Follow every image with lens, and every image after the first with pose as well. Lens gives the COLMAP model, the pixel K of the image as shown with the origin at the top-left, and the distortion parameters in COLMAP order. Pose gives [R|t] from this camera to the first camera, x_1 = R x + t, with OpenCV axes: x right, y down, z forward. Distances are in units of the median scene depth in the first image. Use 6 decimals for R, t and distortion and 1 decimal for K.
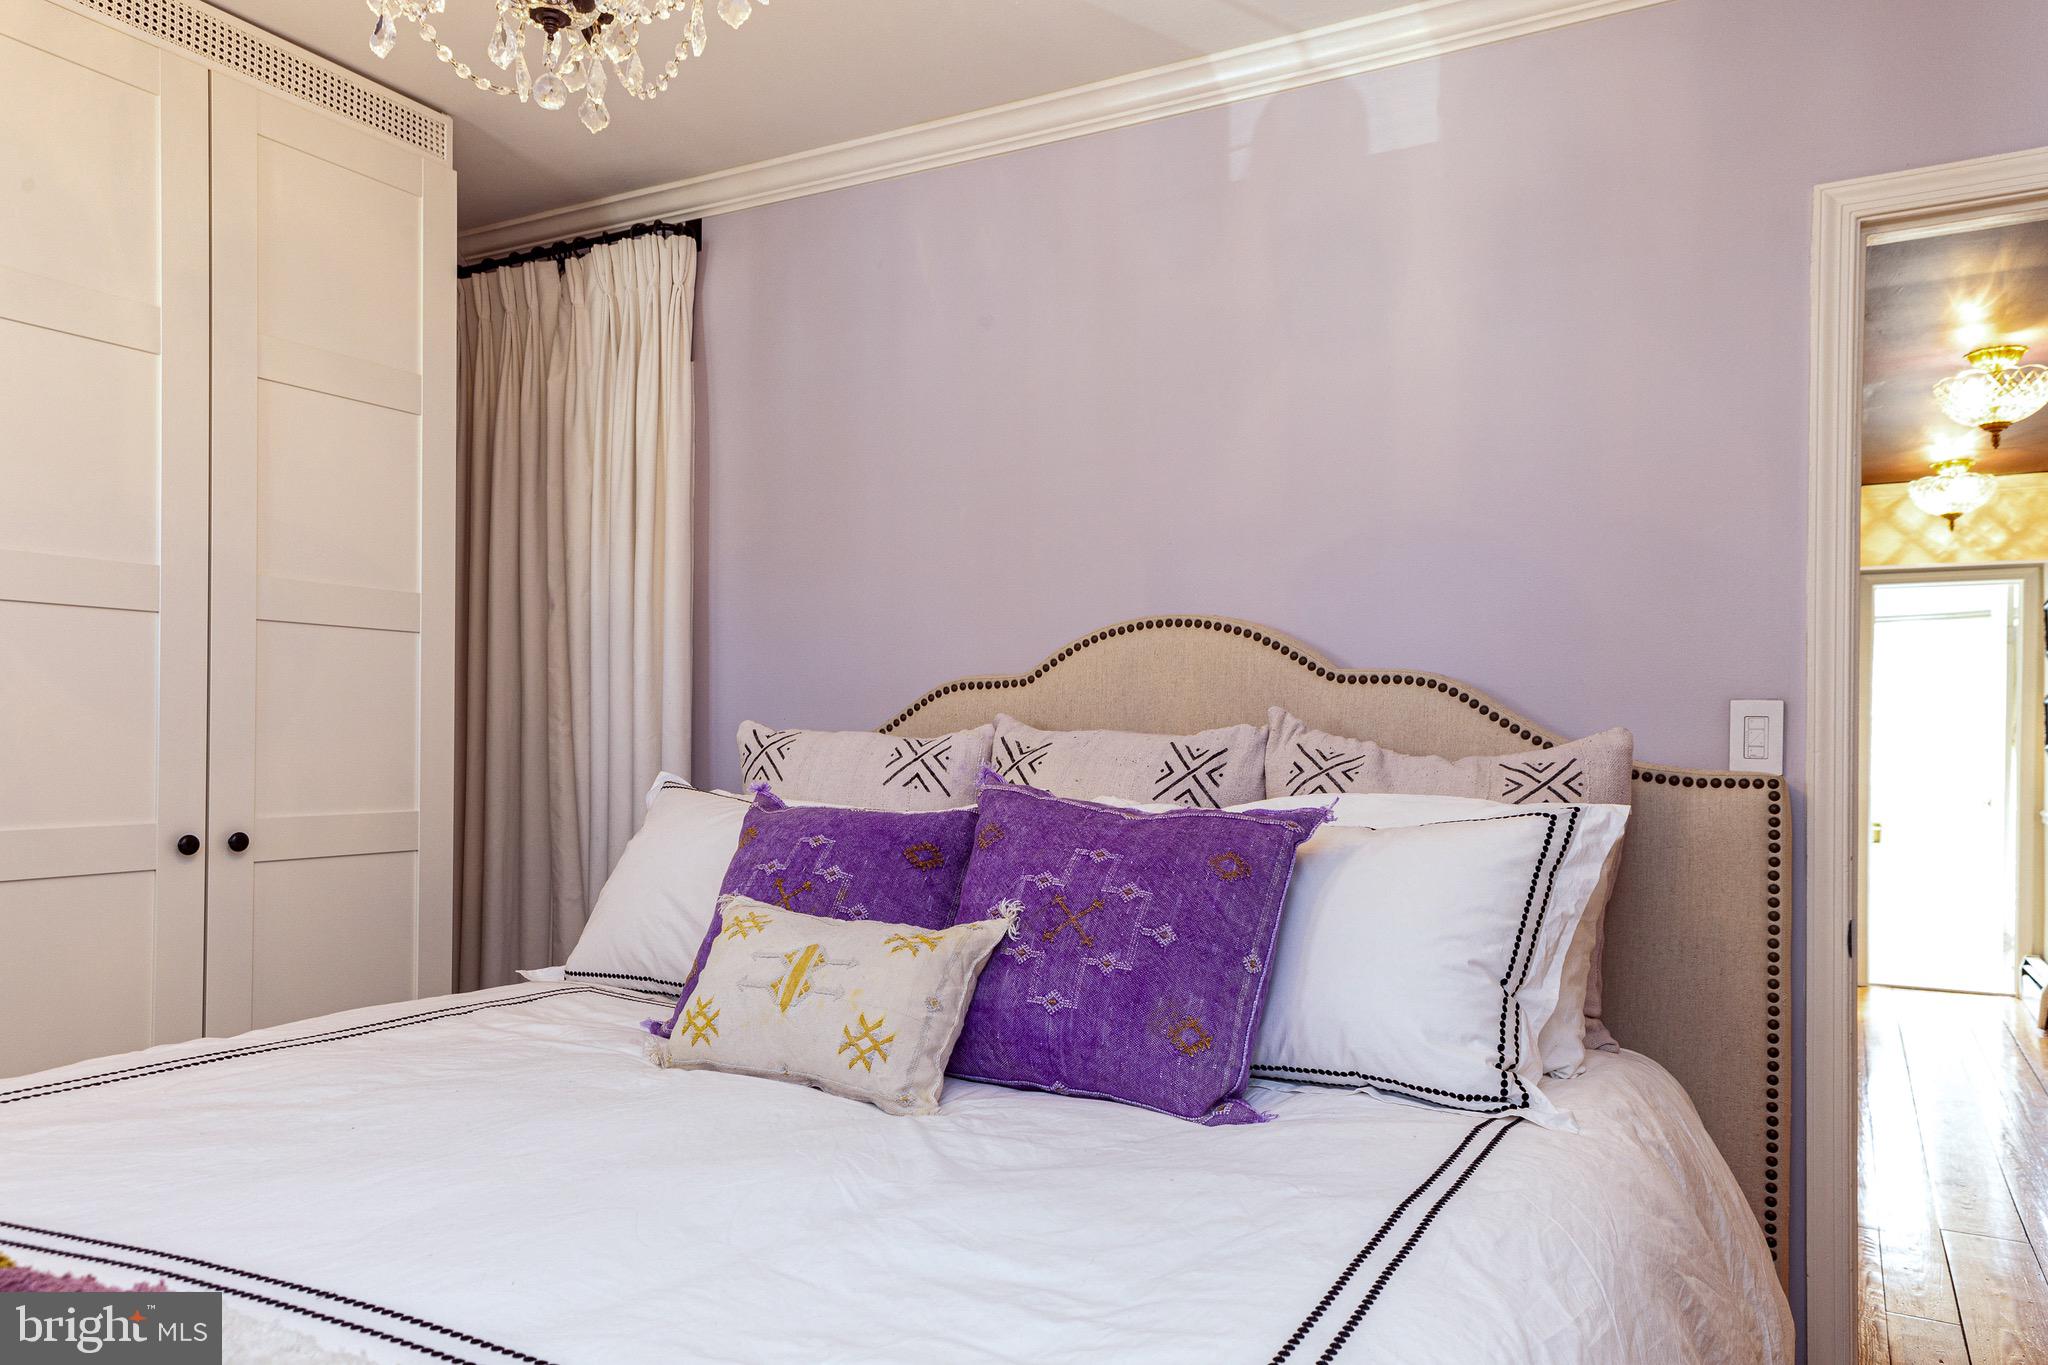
lens RADIAL K [[1443.2, 0, 1025.9], [0, 1443.2, 683.0], [0, 0, 1]] dist [-0.009905, -0.002212]
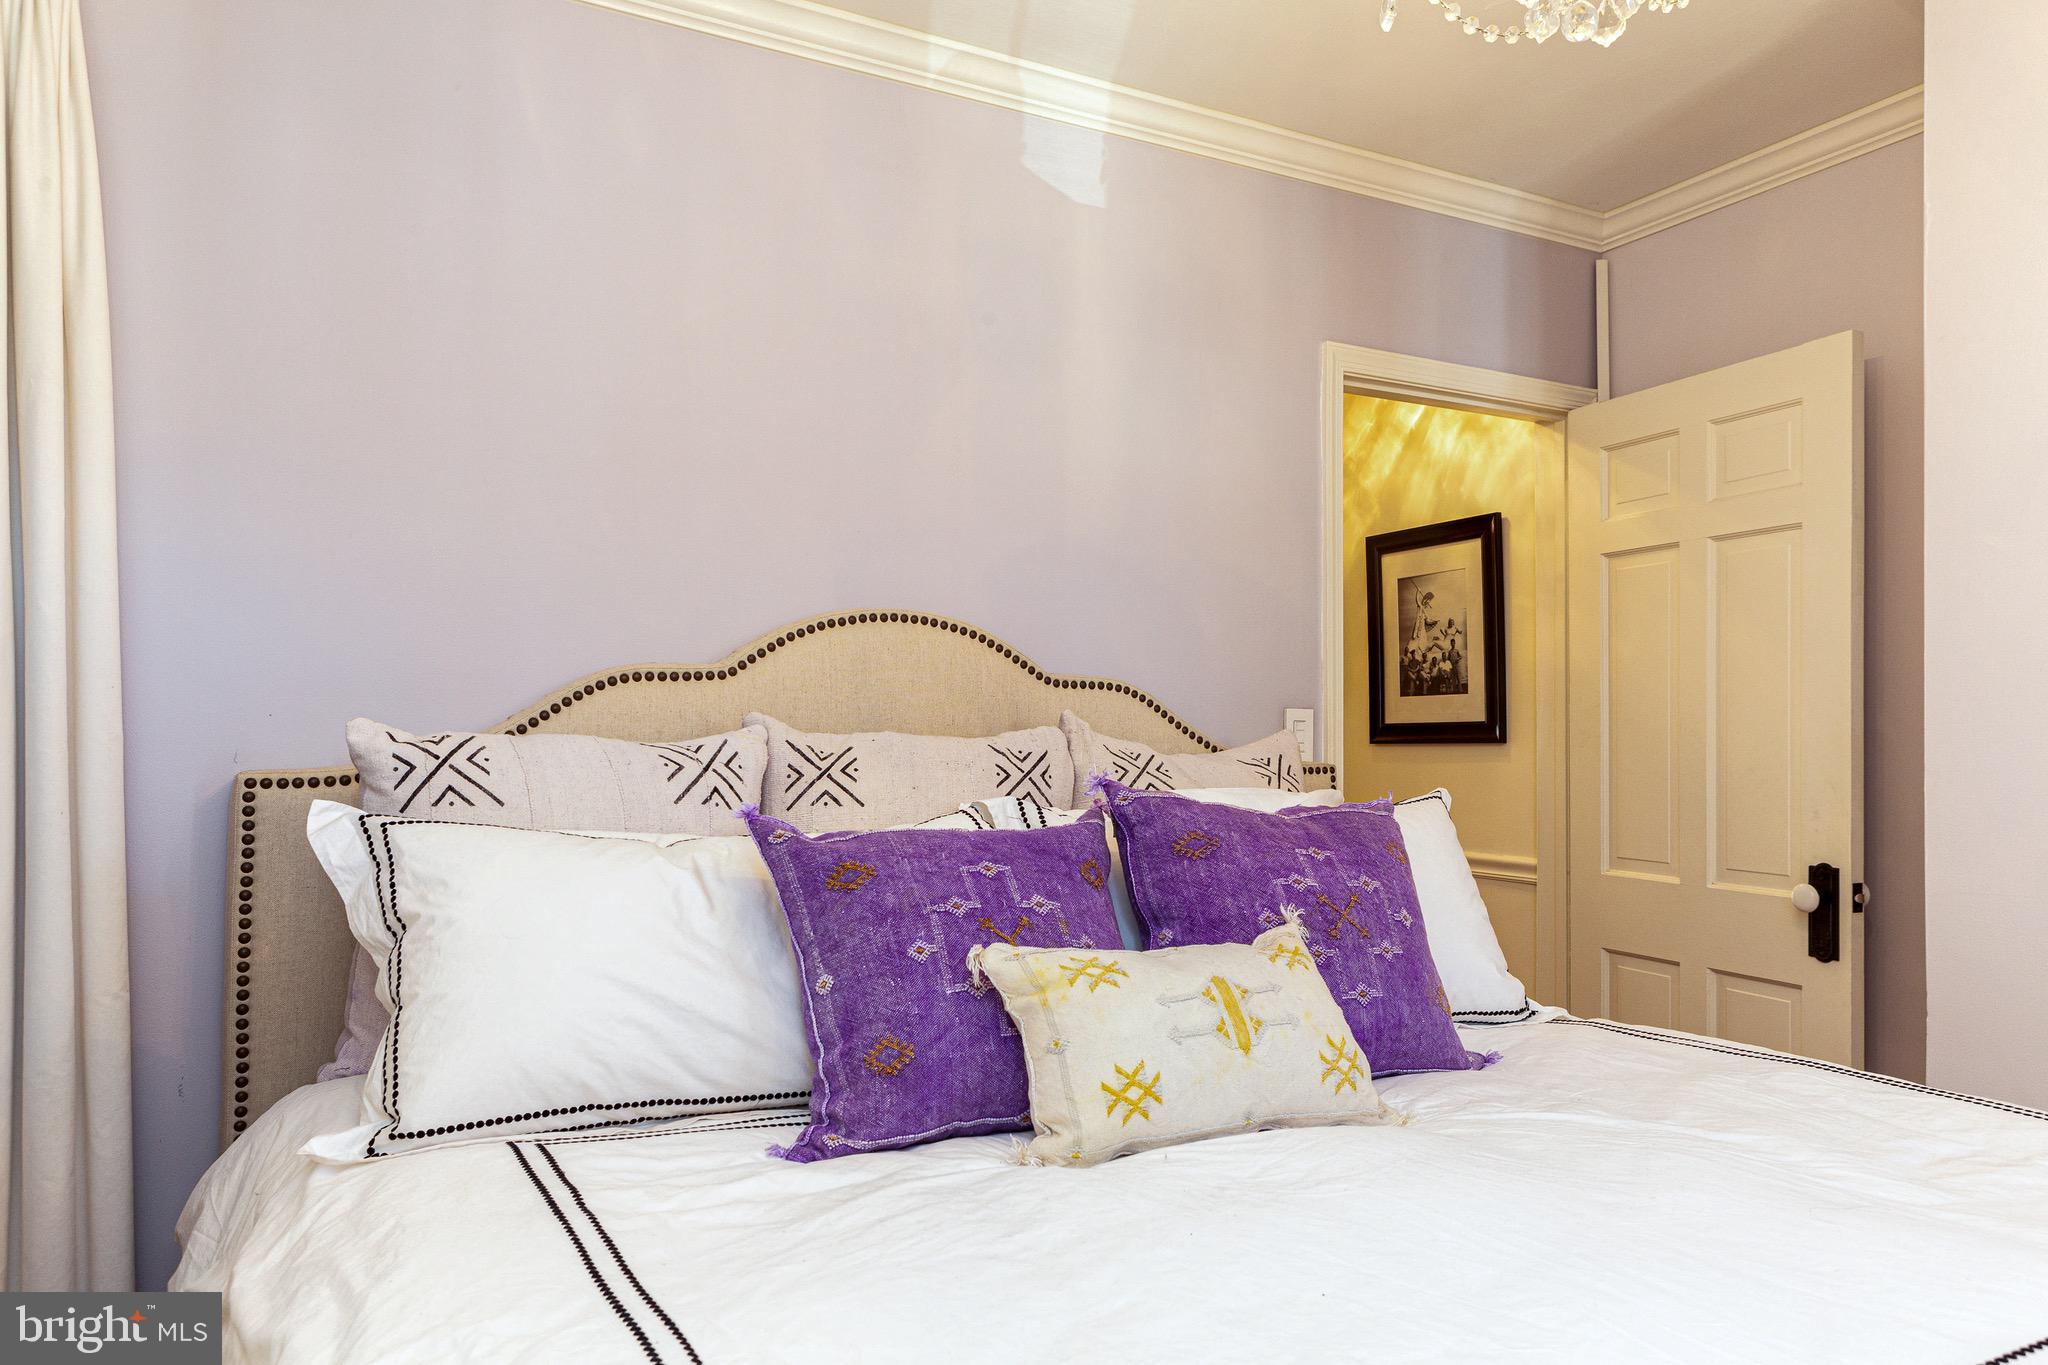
lens RADIAL K [[1427.2, 0, 1024.9], [0, 1427.2, 695.9], [0, 0, 1]] dist [-0.004621, -0.001117]
pose [[0.542967, 0.017164, 0.839579, -0.698132], [-0.029588, 0.999561, -0.001300, 0.008817], [-0.839233, -0.024136, 0.543236, 0.456090]]
